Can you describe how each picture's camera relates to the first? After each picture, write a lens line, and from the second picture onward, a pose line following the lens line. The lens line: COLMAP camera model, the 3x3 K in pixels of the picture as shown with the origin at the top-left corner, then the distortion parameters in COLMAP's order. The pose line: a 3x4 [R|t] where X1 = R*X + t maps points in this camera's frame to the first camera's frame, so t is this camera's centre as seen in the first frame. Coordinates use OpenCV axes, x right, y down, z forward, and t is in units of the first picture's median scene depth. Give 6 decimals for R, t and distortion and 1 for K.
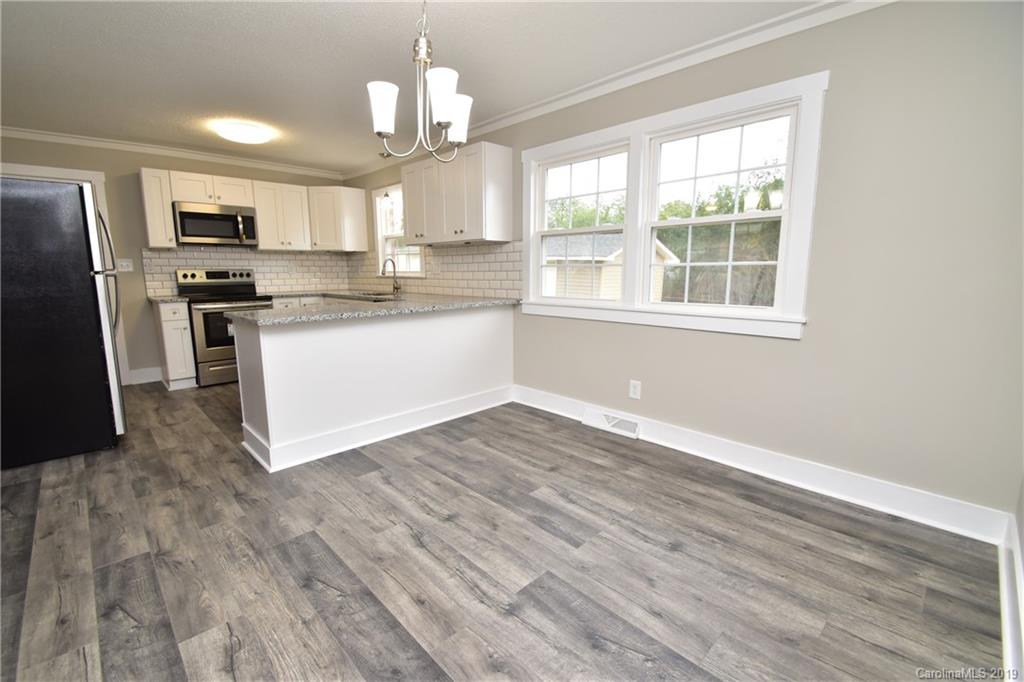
lens RADIAL K [[449.2, 0, 483.1], [0, 449.2, 341.9], [0, 0, 1]] dist [0.004563, -0.009250]
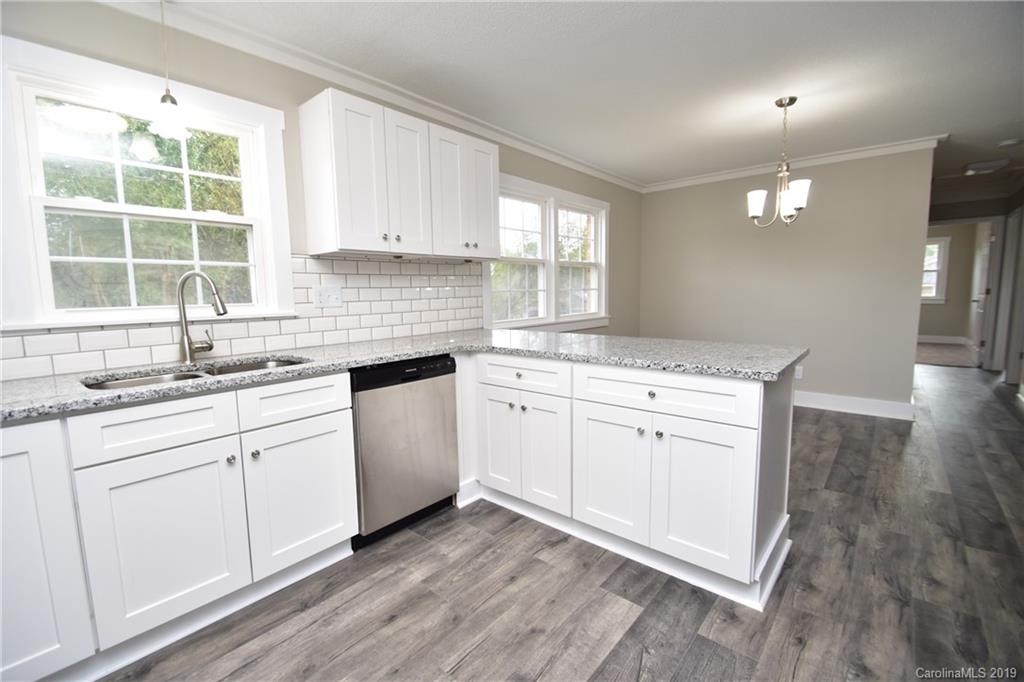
lens RADIAL K [[449.2, 0, 511.0], [0, 449.2, 339.6], [0, 0, 1]] dist [0.004563, -0.009250]
pose [[-0.124253, -0.097926, 0.987407, -1.162718], [0.177179, 0.976935, 0.119183, -0.243915], [-0.976304, 0.189757, -0.104037, 1.497381]]
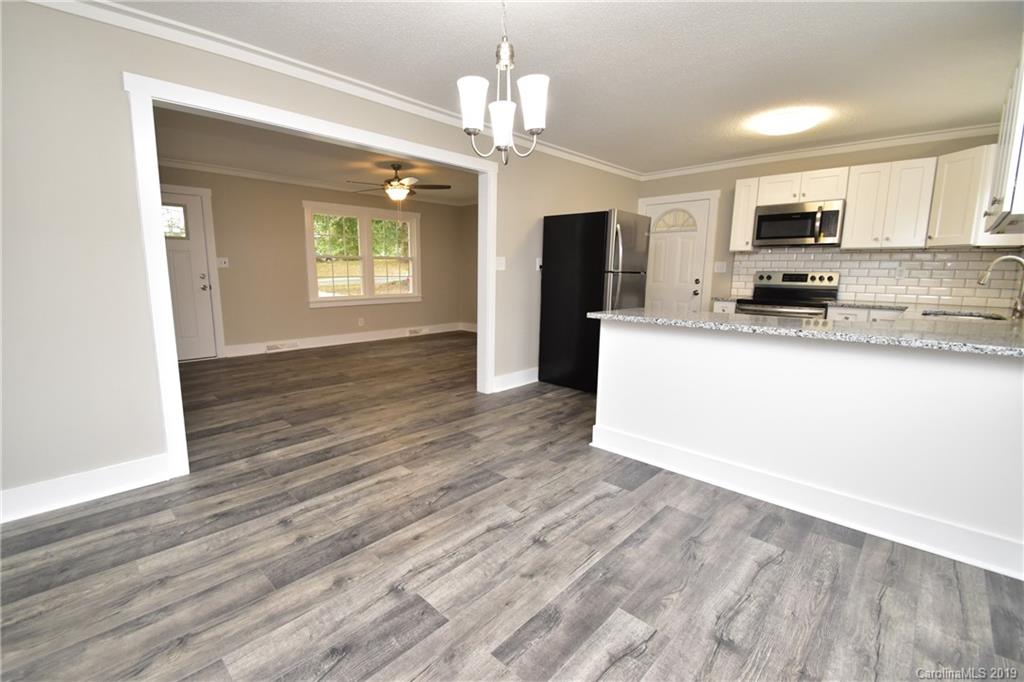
lens RADIAL K [[449.2, 0, 503.6], [0, 449.2, 339.7], [0, 0, 1]] dist [0.004563, -0.009250]
pose [[0.062619, 0.159933, -0.985140, 0.613404], [-0.169693, 0.974411, 0.147405, -0.107450], [0.983505, 0.157942, 0.088156, 0.632418]]
